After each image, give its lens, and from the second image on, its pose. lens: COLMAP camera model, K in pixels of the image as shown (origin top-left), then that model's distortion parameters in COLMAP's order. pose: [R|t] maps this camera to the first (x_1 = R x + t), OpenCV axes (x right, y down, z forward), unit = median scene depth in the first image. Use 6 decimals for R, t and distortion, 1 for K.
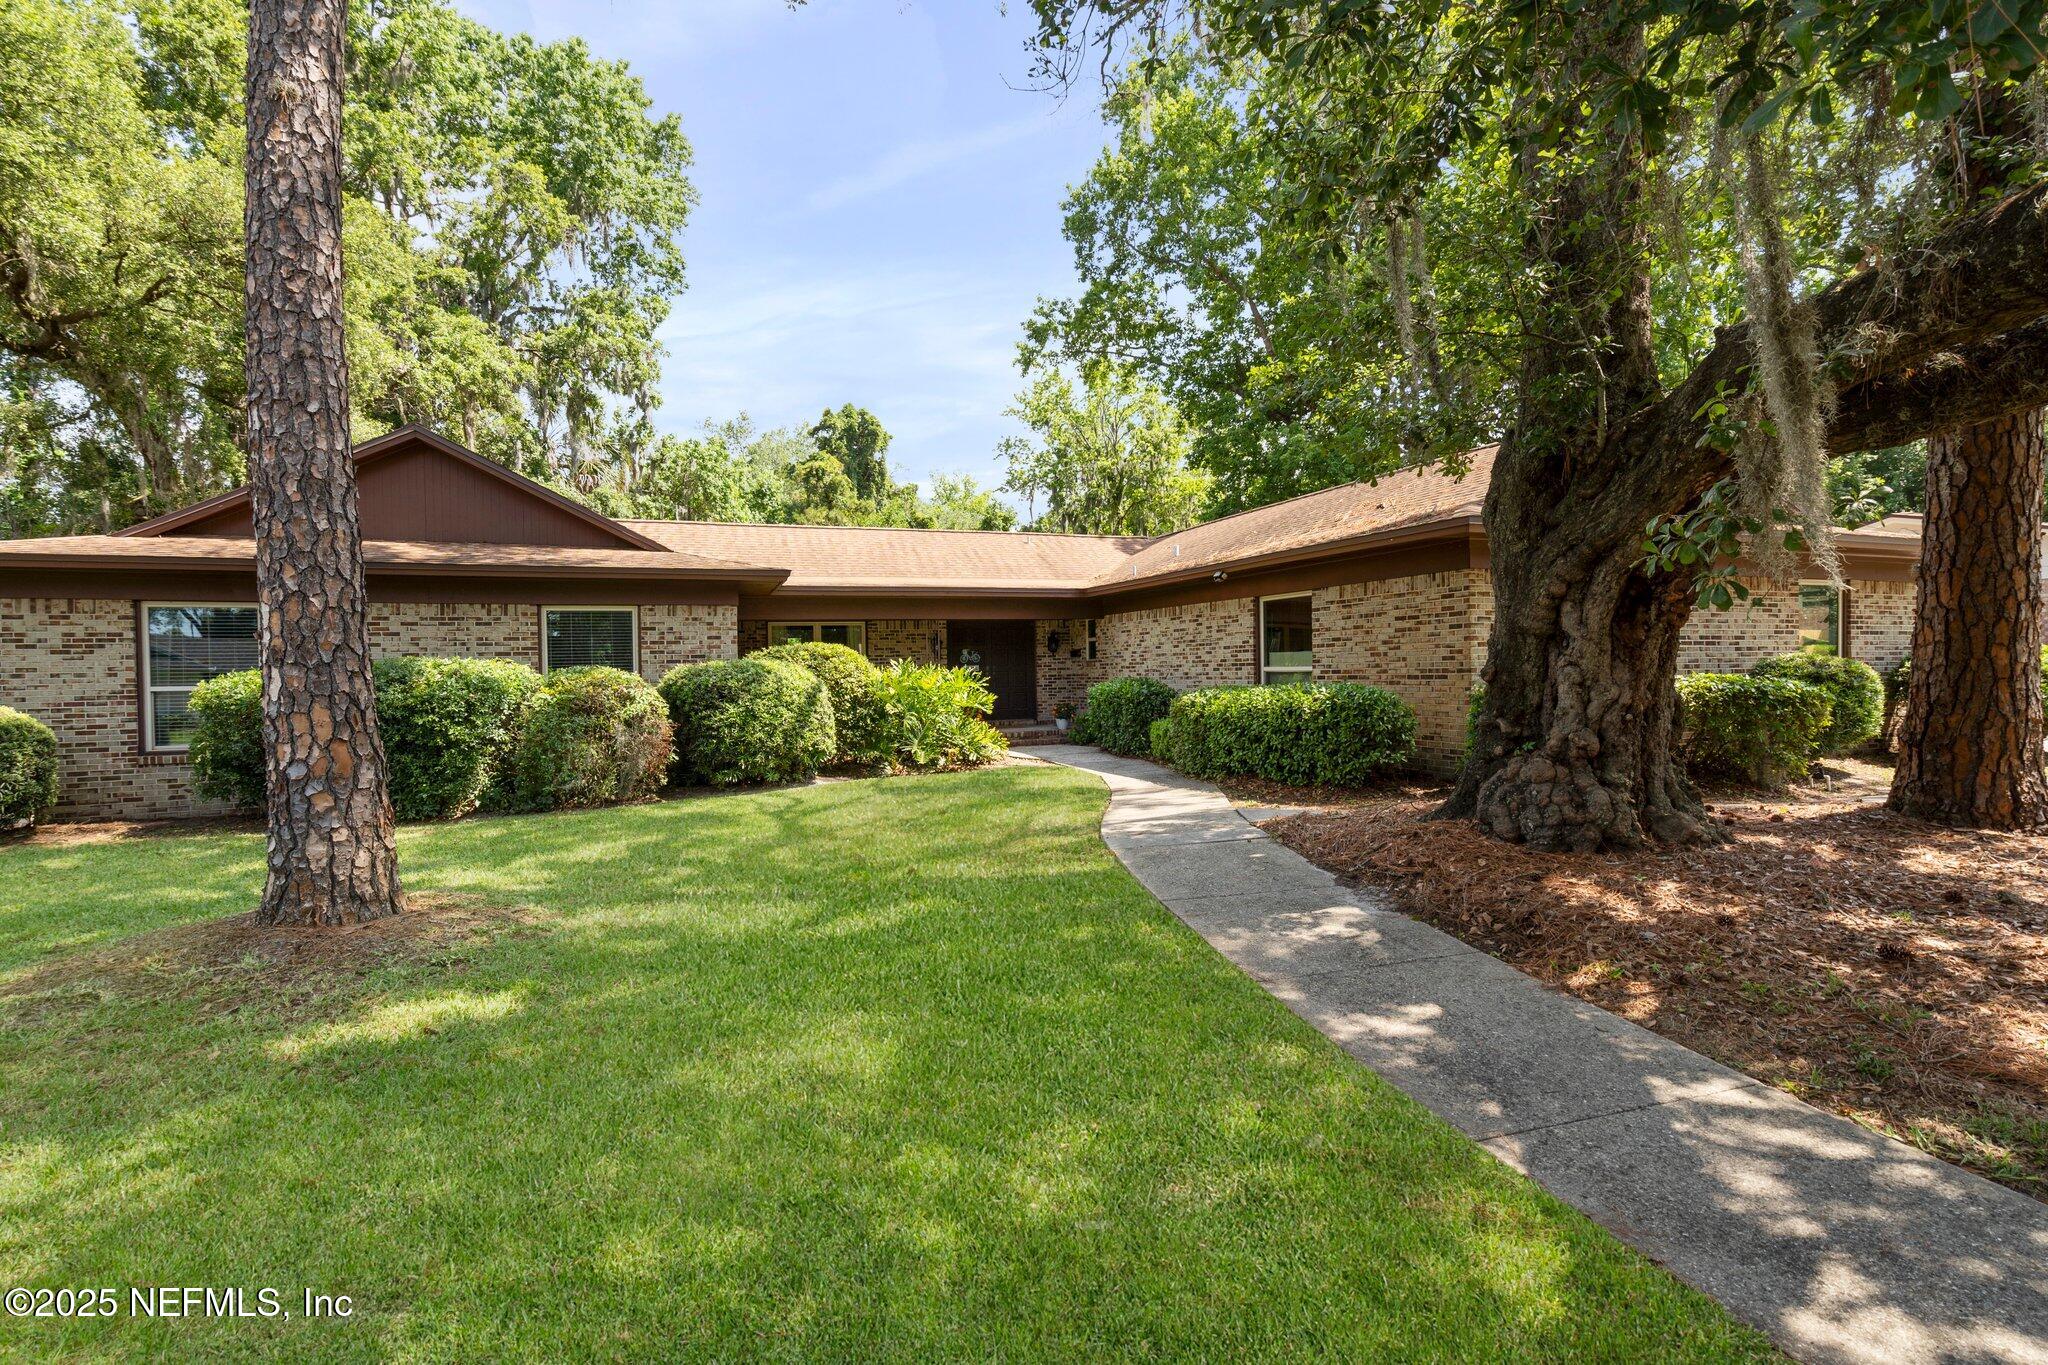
lens RADIAL K [[981.8, 0, 1025.0], [0, 981.8, 680.6], [0, 0, 1]] dist [-0.000311, -0.001013]
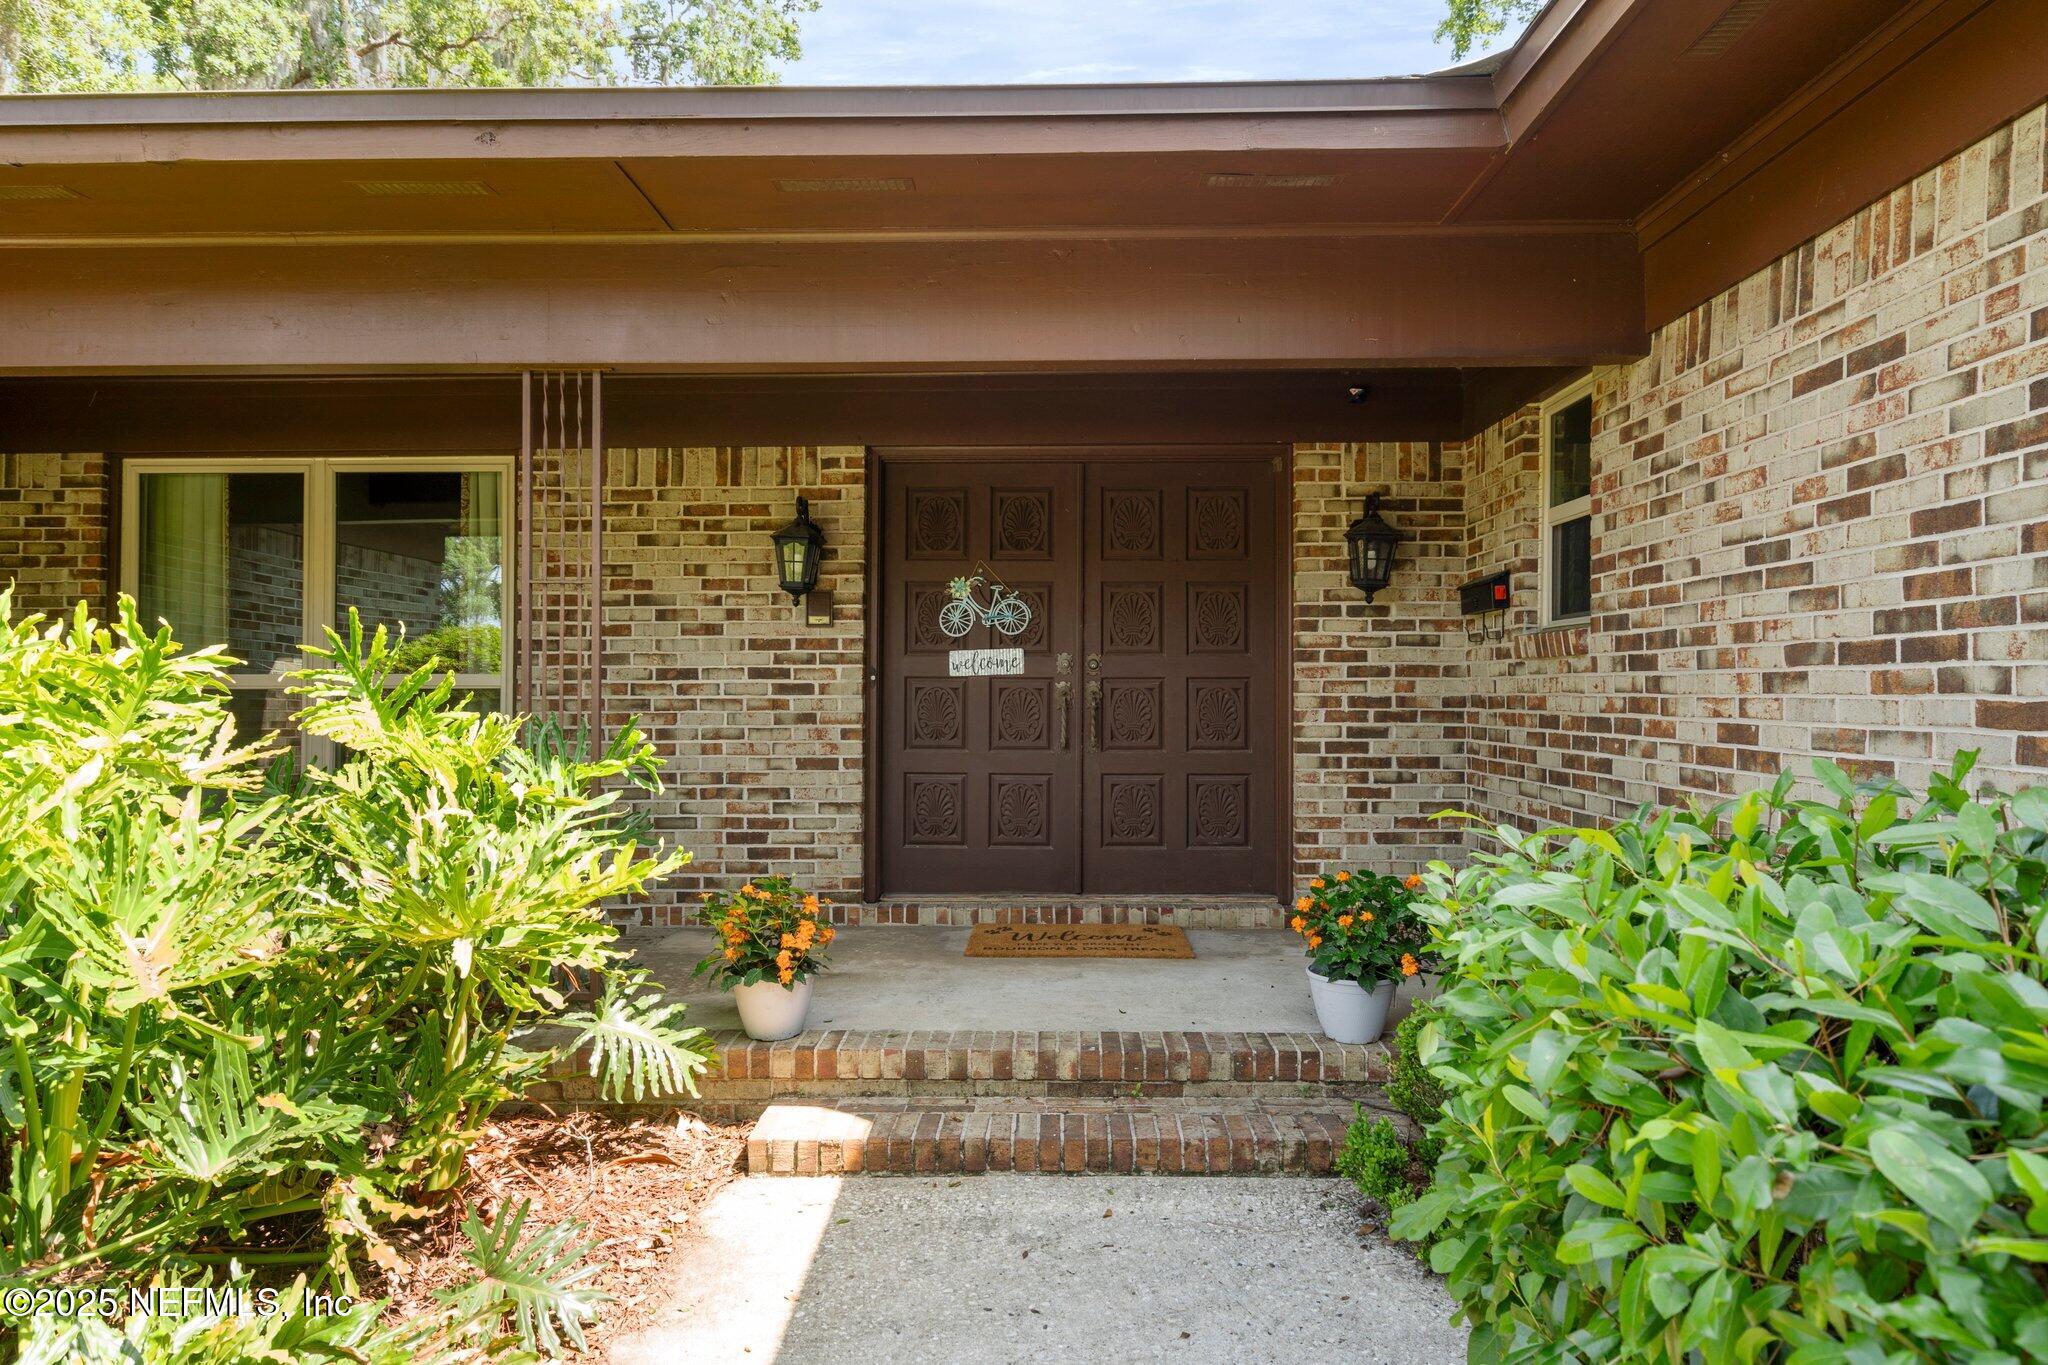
lens RADIAL K [[1234.5, 0, 1022.8], [0, 1234.5, 685.1], [0, 0, 1]] dist [-0.000153, 0.000003]
pose [[0.930506, 0.014907, -0.365972, 0.056896], [-0.018076, 0.999823, -0.005233, -0.005863], [0.365829, 0.011484, 0.930611, 0.736628]]
